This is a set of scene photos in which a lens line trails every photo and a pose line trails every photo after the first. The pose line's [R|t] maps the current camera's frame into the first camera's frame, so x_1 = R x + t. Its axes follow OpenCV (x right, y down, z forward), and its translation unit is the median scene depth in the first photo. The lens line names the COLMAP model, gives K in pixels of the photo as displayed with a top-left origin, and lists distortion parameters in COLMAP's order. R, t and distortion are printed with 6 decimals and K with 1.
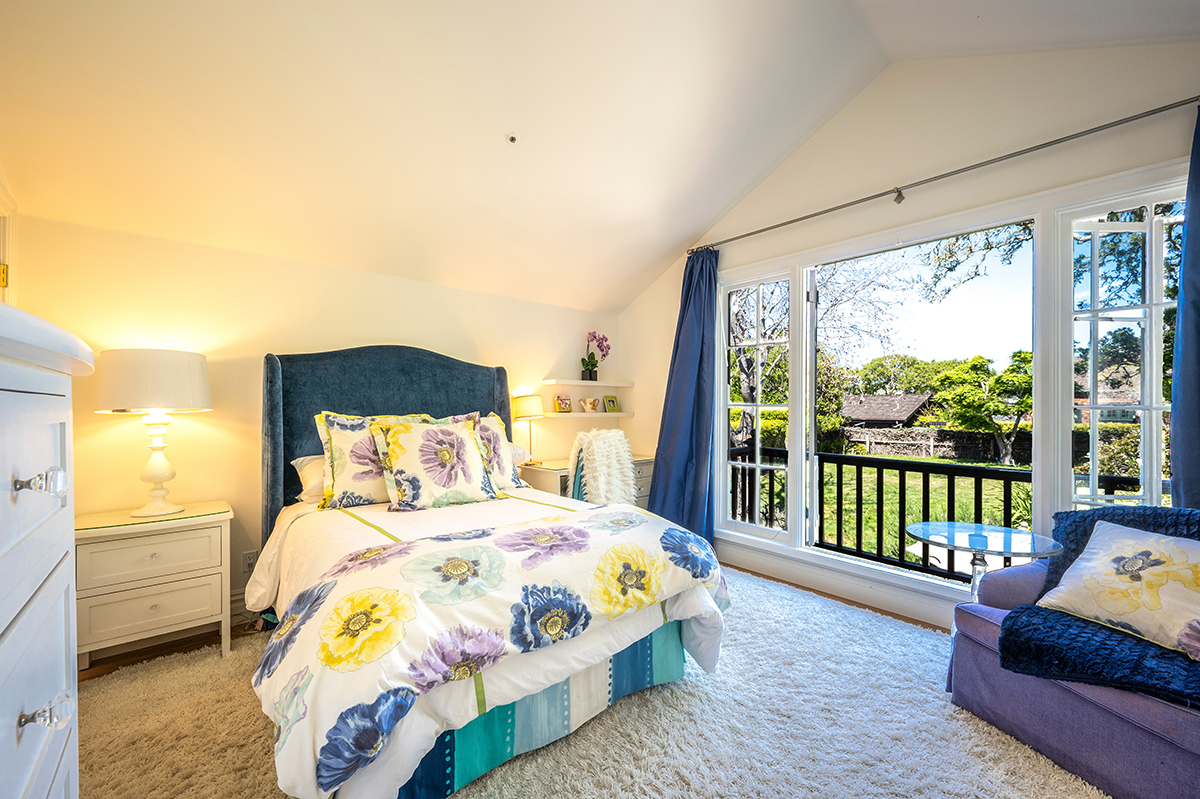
lens RADIAL K [[475.3, 0, 602.4], [0, 475.3, 406.3], [0, 0, 1]] dist [0.002032, 0.000139]
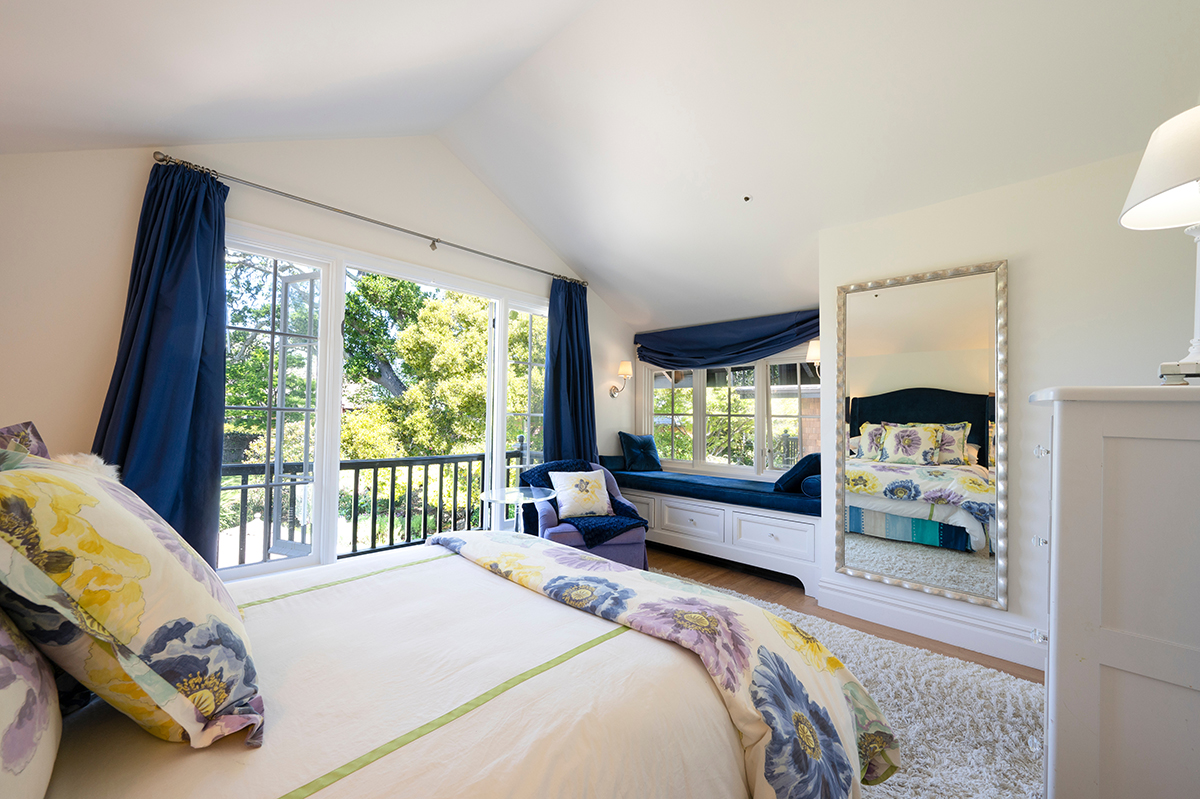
lens RADIAL K [[475.3, 0, 602.4], [0, 475.3, 406.3], [0, 0, 1]] dist [0.002032, 0.000139]
pose [[-0.090457, 0.016159, 0.995769, -0.107418], [-0.012332, 0.999774, -0.017344, -0.000102], [-0.995824, -0.013849, -0.090238, 0.109558]]
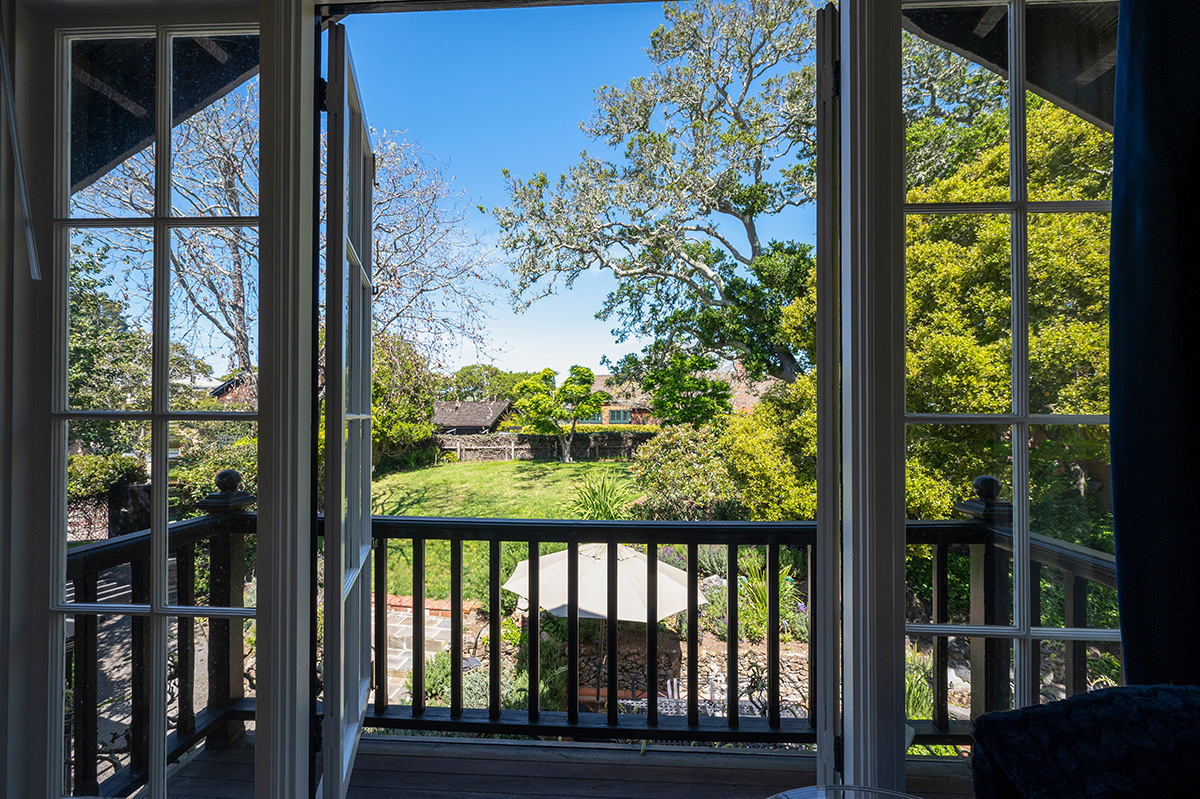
lens RADIAL K [[475.3, 0, 602.4], [0, 475.3, 406.3], [0, 0, 1]] dist [0.002032, 0.000139]
pose [[0.692967, 0.005249, 0.720950, 0.064396], [0.004400, 0.999924, -0.011509, -0.001198], [-0.720955, 0.011148, 0.692892, 0.122844]]
